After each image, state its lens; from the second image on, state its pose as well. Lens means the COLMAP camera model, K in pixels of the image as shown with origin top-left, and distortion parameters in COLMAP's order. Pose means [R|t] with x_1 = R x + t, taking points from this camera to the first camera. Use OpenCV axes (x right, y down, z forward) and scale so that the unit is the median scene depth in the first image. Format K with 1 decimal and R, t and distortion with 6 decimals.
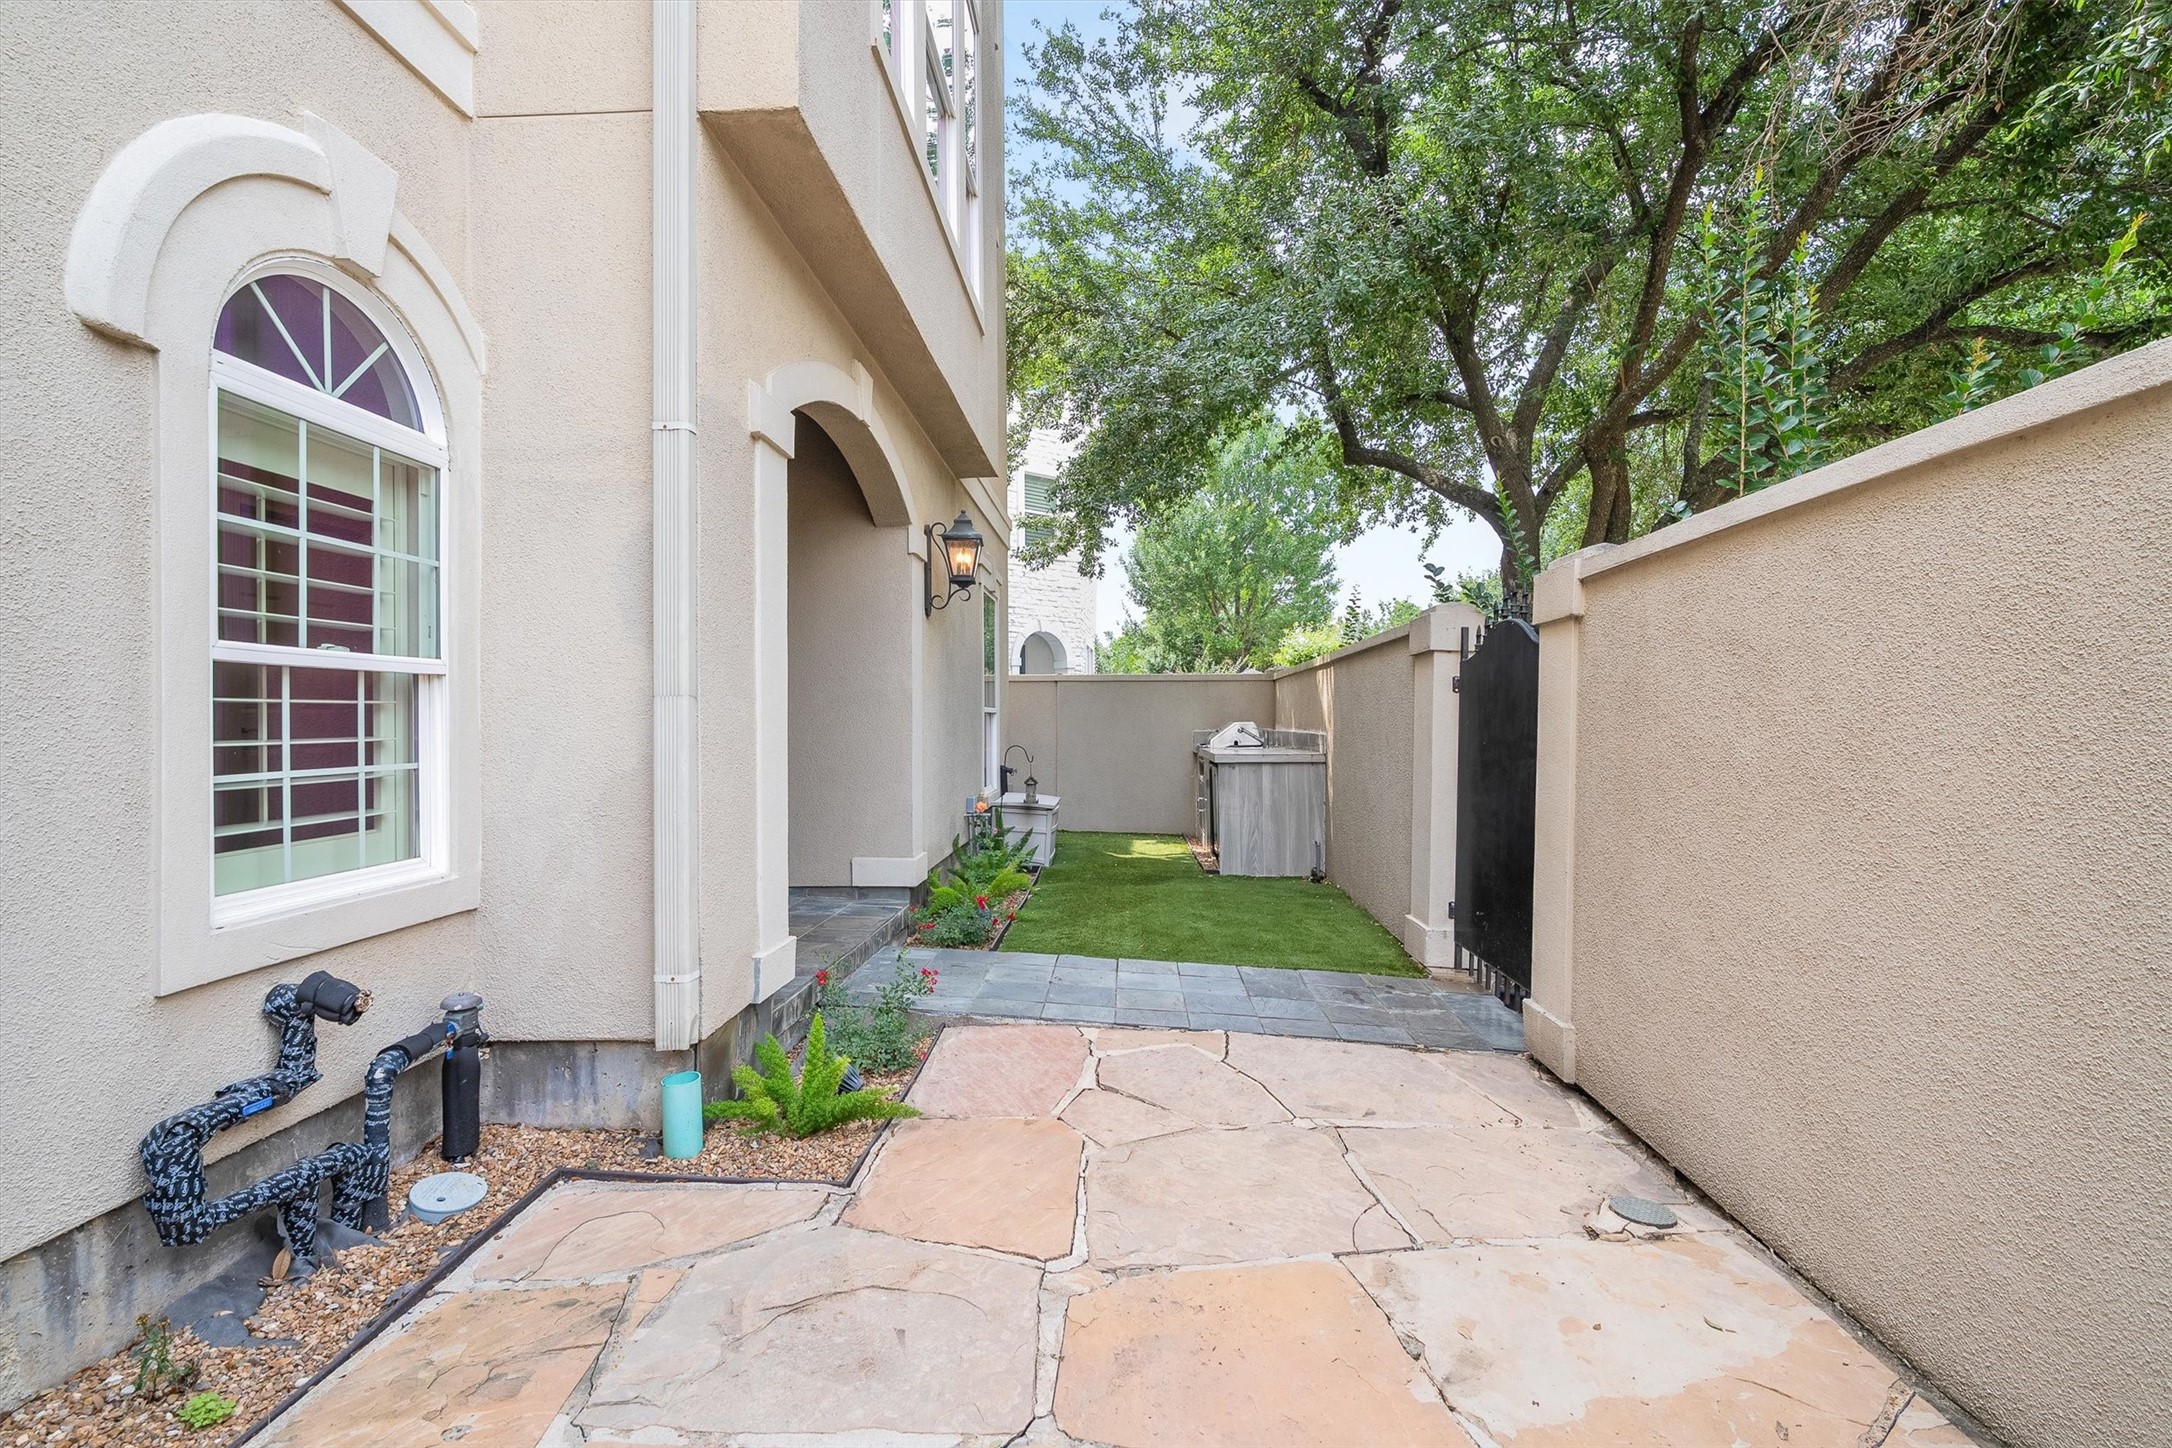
lens RADIAL K [[981.3, 0, 1081.7], [0, 981.3, 724.0], [0, 0, 1]] dist [-0.007008, 0.000707]
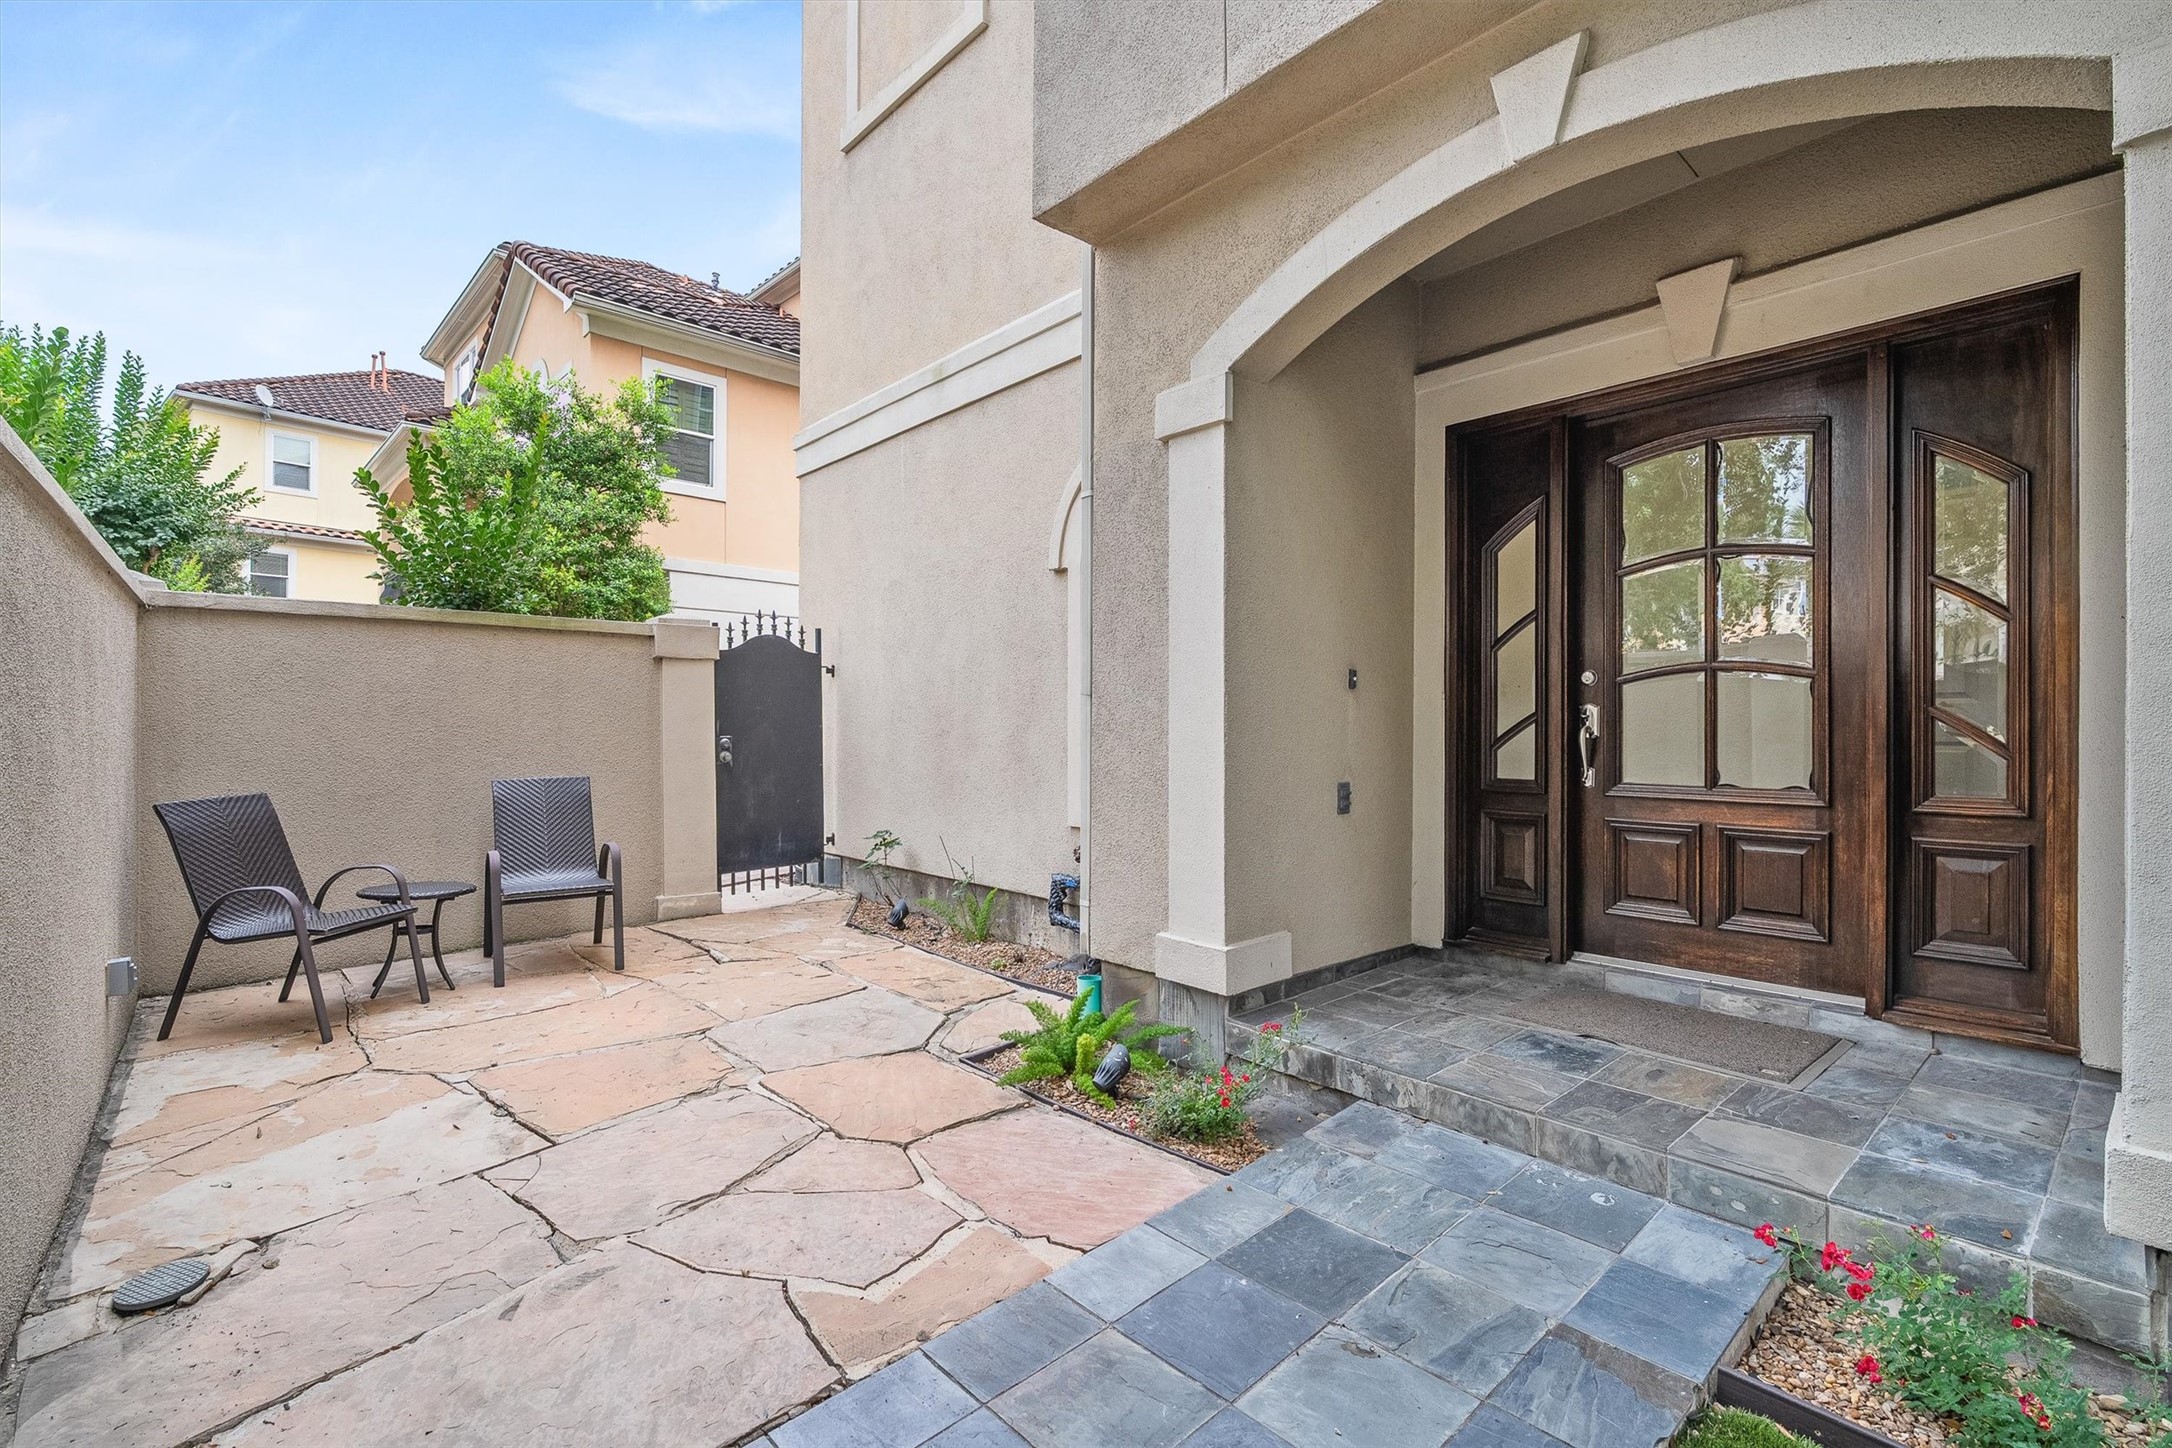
lens RADIAL K [[981.3, 0, 1088.9], [0, 981.3, 727.8], [0, 0, 1]] dist [-0.007008, 0.000707]
pose [[-0.712403, 0.002281, -0.701767, 0.556118], [-0.004734, 0.999956, 0.008056, 0.006702], [0.701754, 0.009061, -0.712361, 2.021475]]
